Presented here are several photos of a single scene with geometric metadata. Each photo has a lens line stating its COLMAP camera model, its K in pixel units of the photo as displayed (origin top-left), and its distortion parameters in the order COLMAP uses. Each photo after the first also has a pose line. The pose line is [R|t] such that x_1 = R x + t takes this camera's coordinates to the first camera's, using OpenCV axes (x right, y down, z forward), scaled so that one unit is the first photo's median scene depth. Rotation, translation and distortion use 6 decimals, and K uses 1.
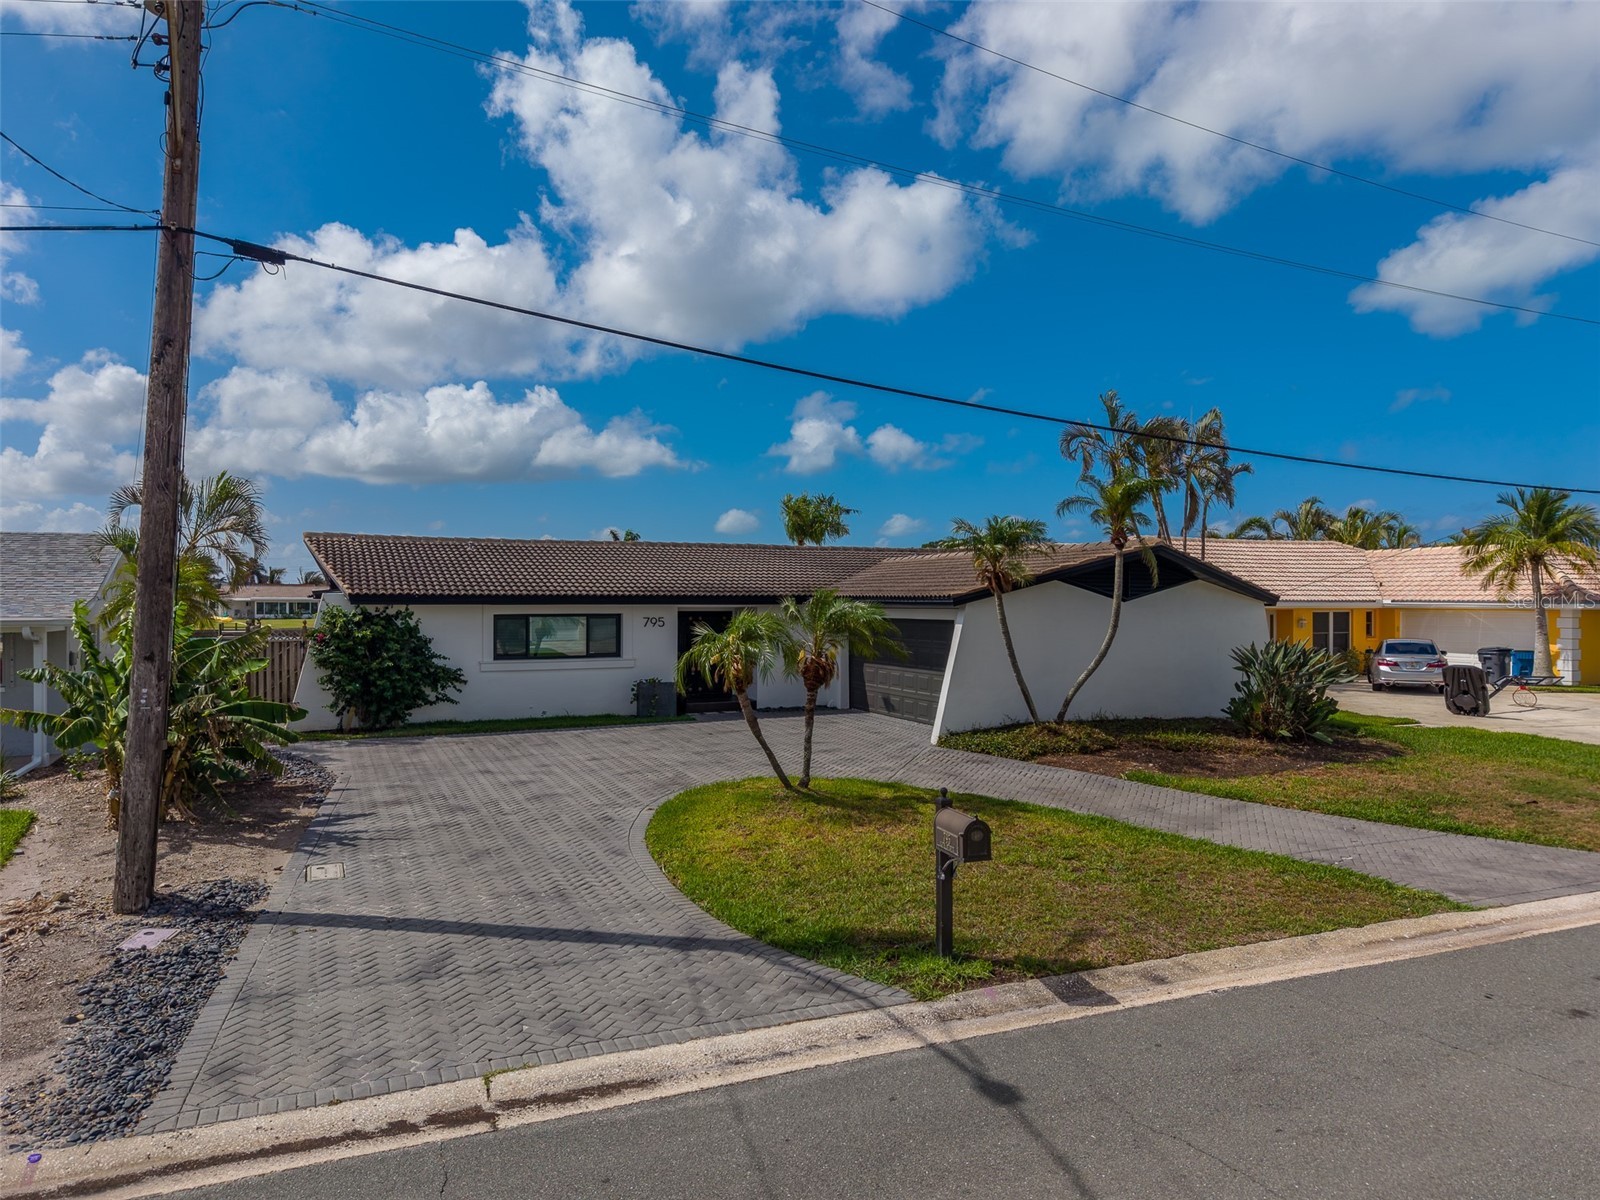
lens RADIAL K [[1086.1, 0, 820.5], [0, 1086.1, 601.9], [0, 0, 1]] dist [0.046464, -0.034949]
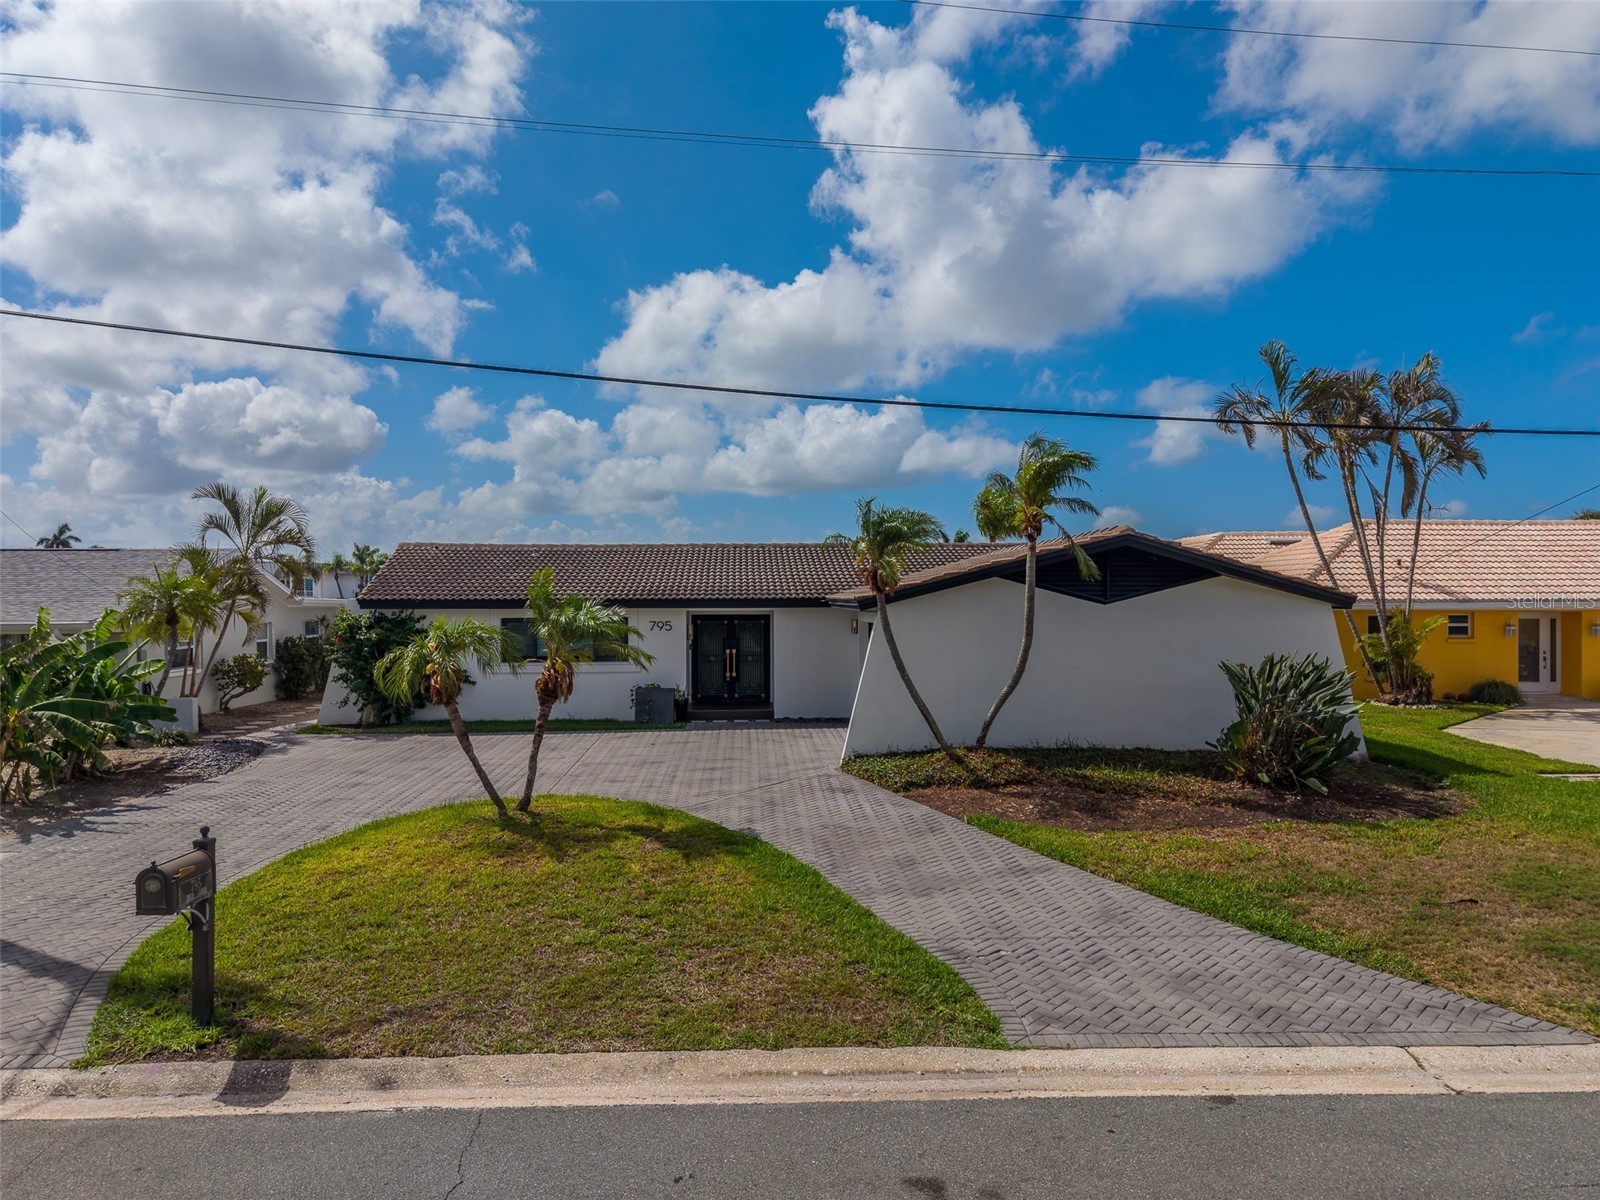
lens RADIAL K [[1080.4, 0, 807.6], [0, 1080.4, 516.3], [0, 0, 1]] dist [0.057155, -0.043092]
pose [[0.930162, -0.030038, -0.365919, 0.409747], [0.000204, 0.996690, -0.081299, -0.001217], [0.367149, 0.075547, 0.927089, 0.153646]]
